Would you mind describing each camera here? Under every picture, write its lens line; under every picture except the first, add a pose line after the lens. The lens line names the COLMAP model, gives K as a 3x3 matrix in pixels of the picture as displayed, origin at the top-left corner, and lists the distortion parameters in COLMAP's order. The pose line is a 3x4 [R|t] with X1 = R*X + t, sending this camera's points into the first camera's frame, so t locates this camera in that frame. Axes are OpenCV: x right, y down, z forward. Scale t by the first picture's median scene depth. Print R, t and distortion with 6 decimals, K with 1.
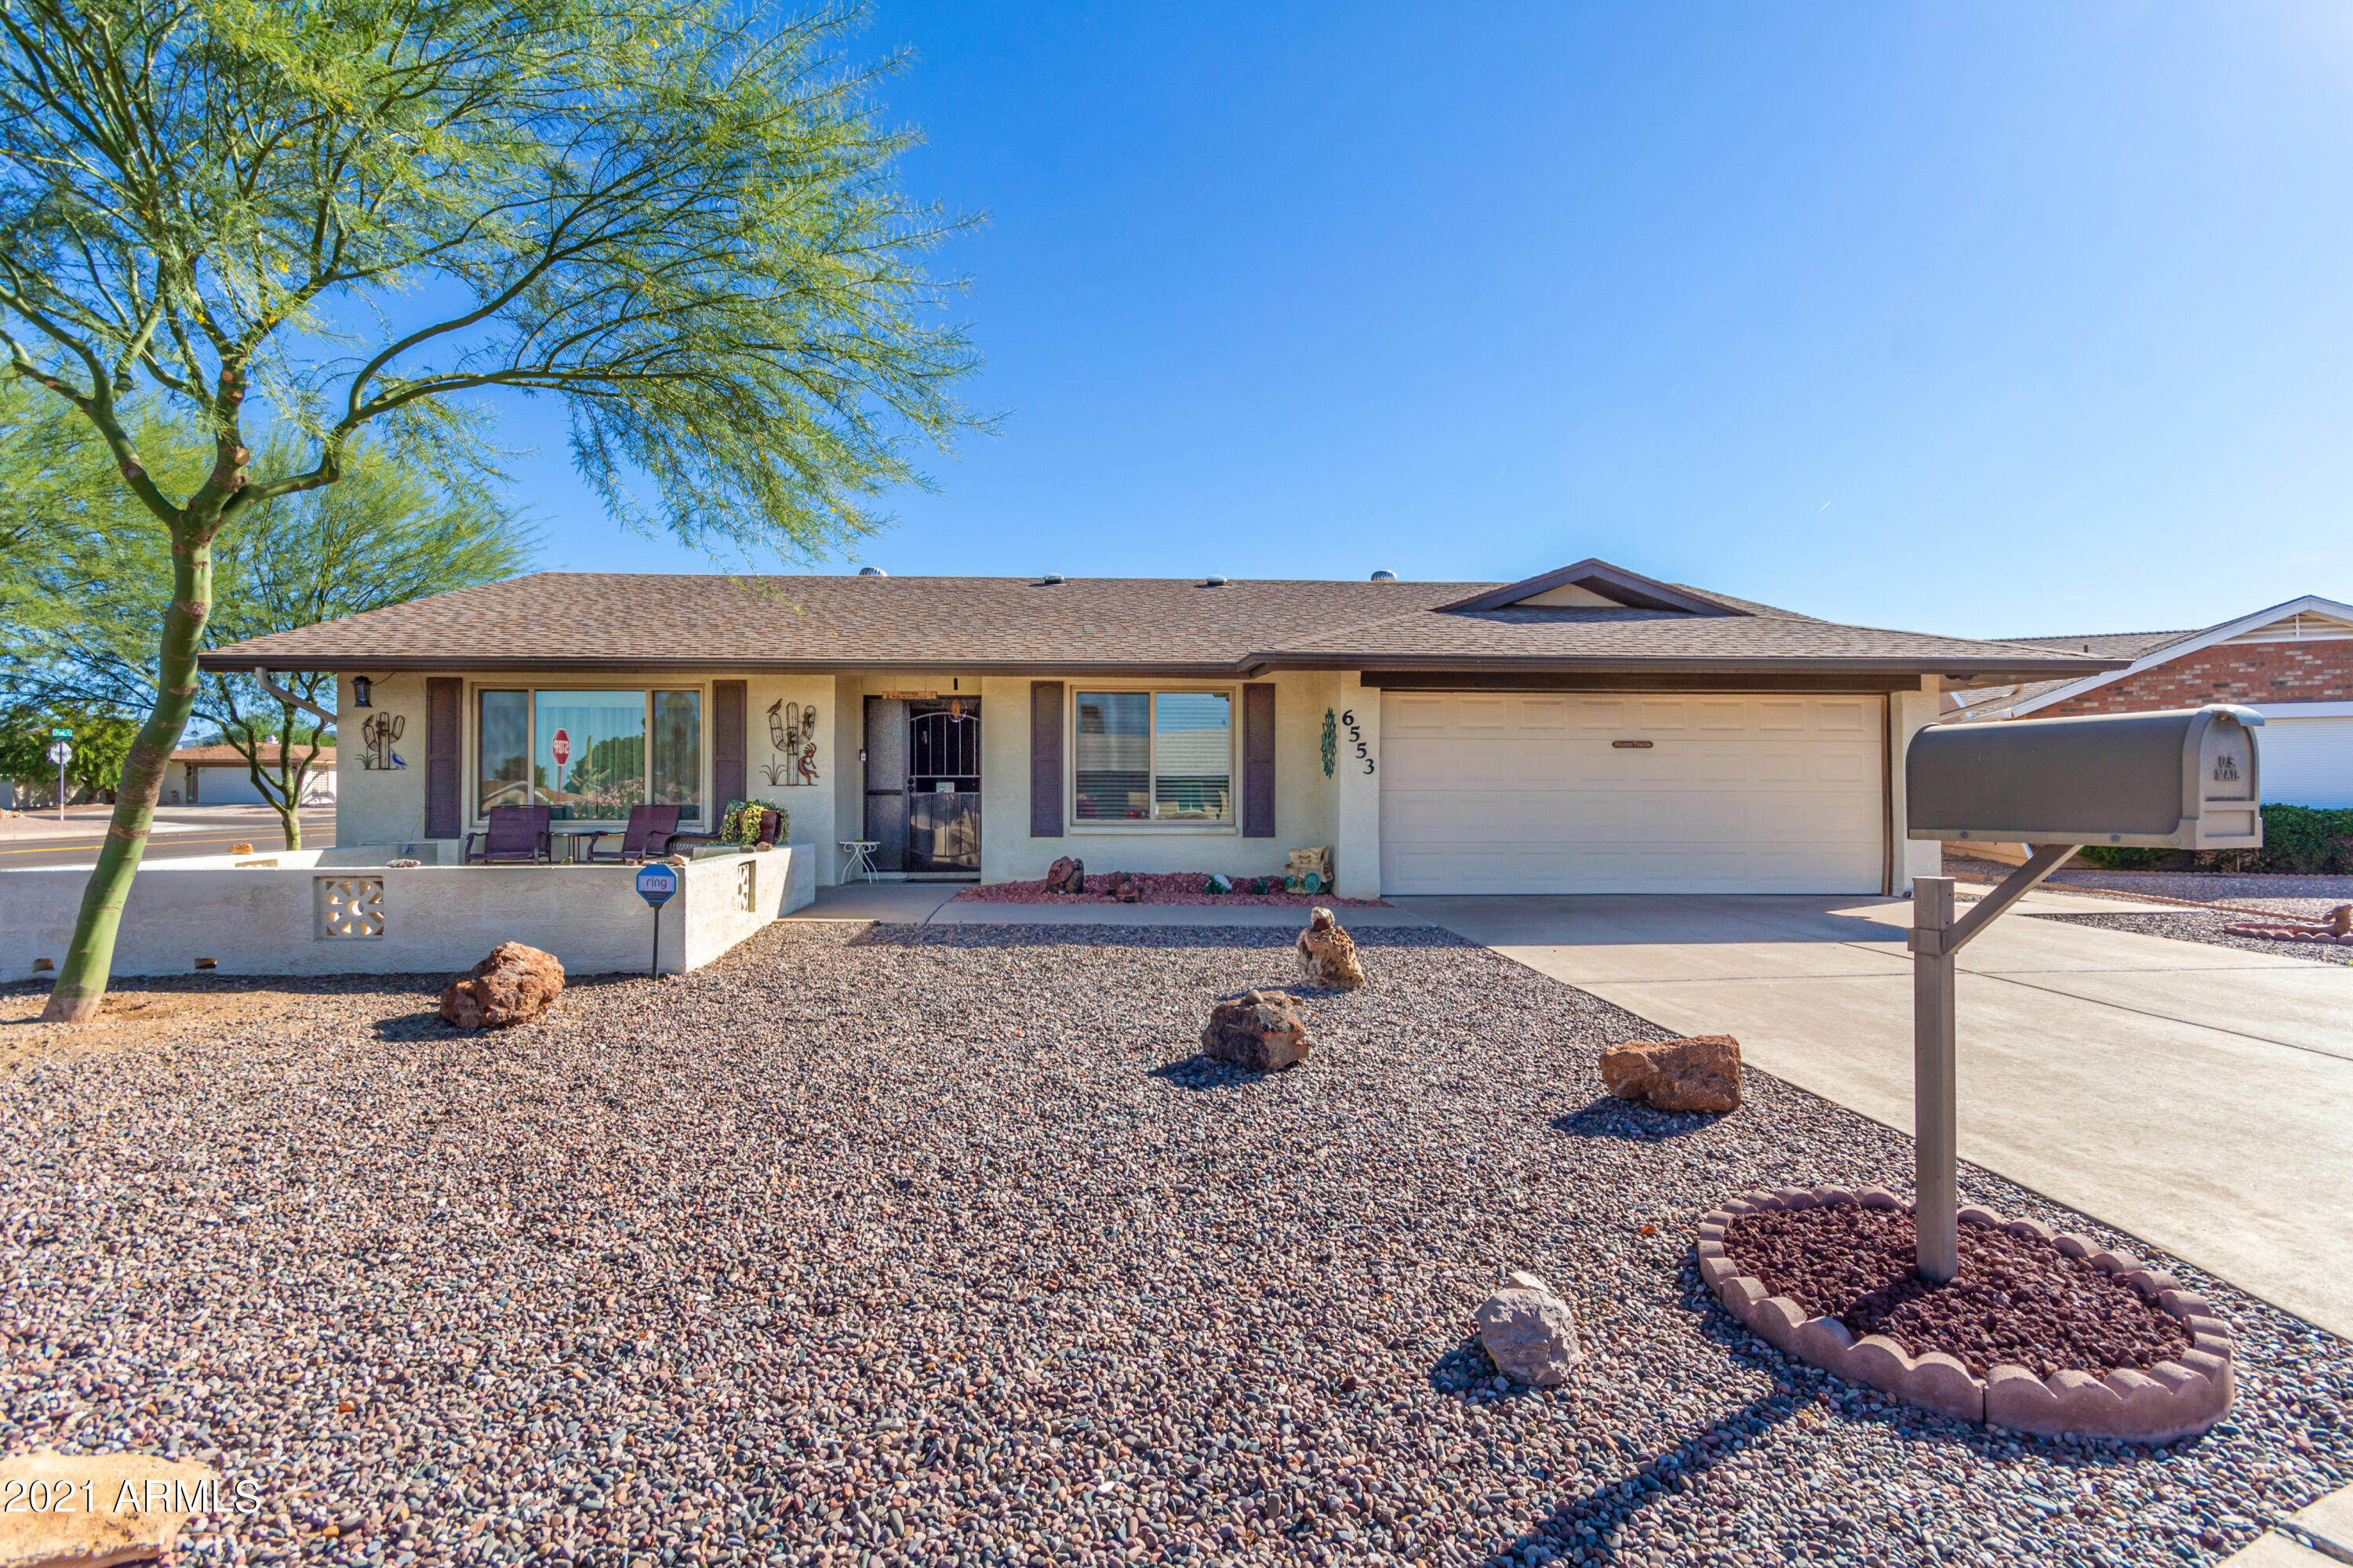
lens RADIAL K [[1077.0, 0, 1176.5], [0, 1077.0, 784.0], [0, 0, 1]] dist [0.000682, 0.000120]
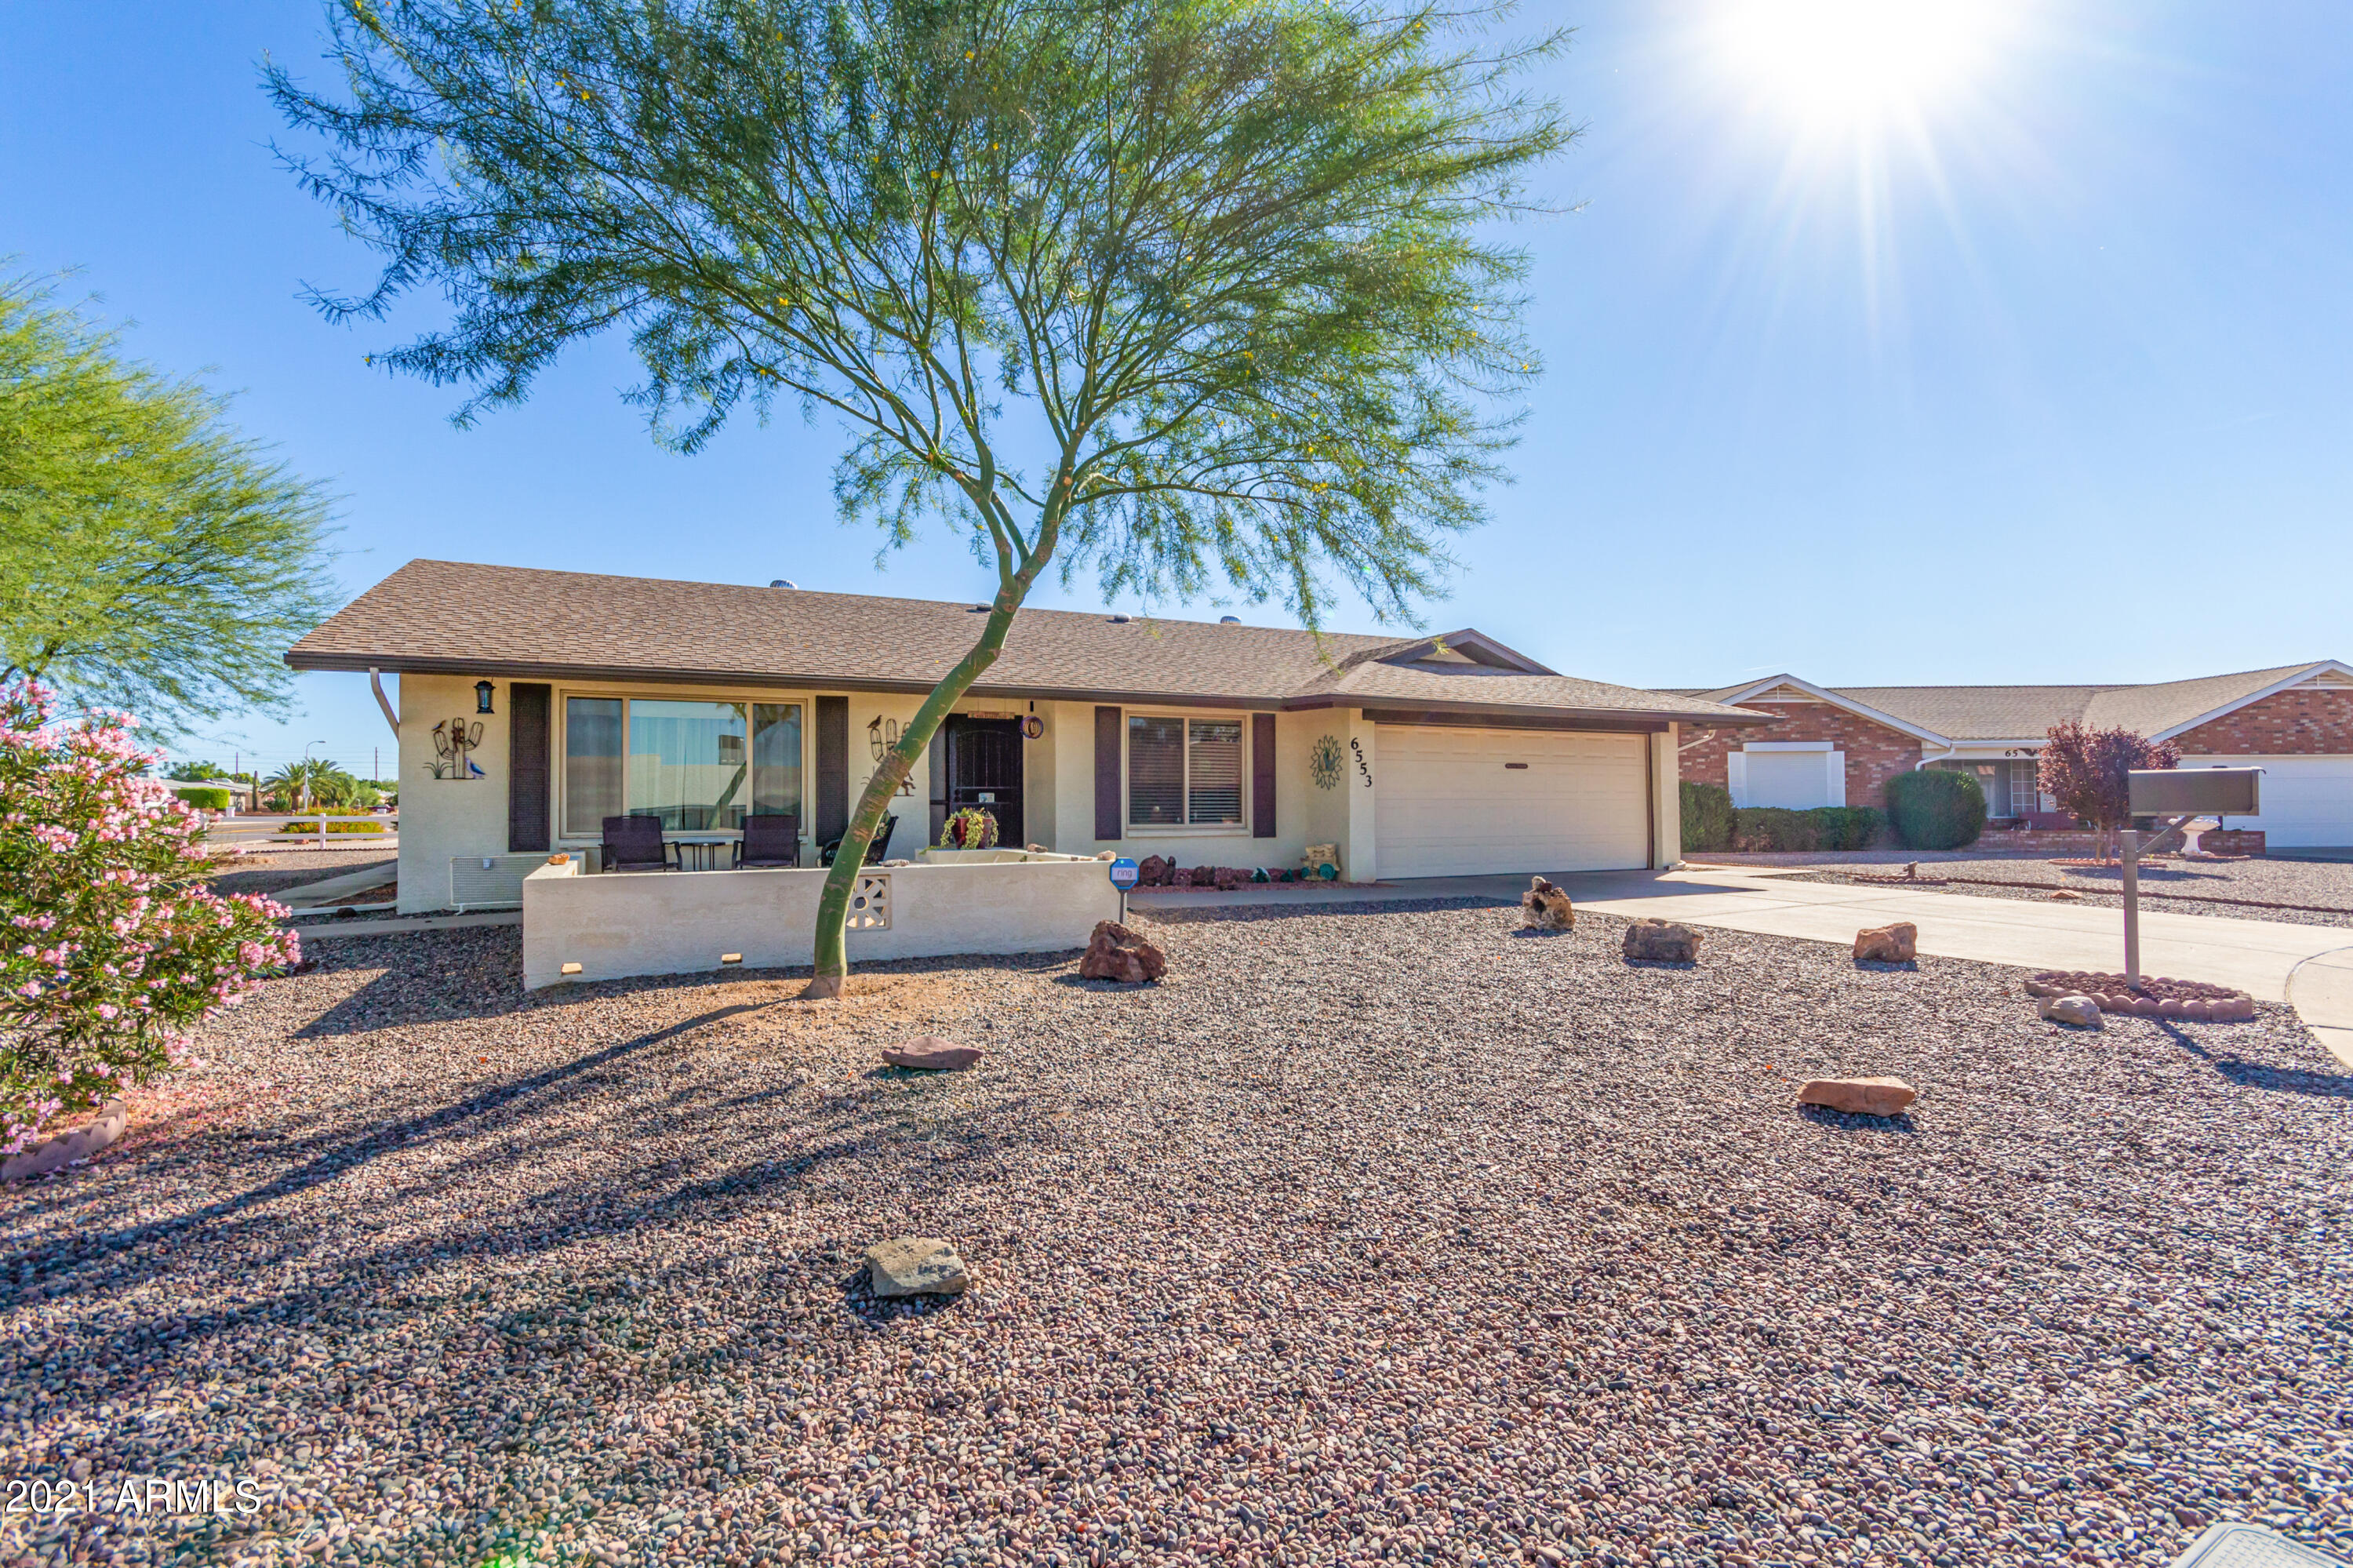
lens RADIAL K [[1077.0, 0, 1176.5], [0, 1077.0, 784.0], [0, 0, 1]] dist [0.000682, 0.000120]
pose [[0.917286, 0.004008, 0.398209, -0.524763], [0.000590, 0.999935, -0.011422, 0.001689], [-0.398228, 0.010712, 0.917224, -0.099044]]
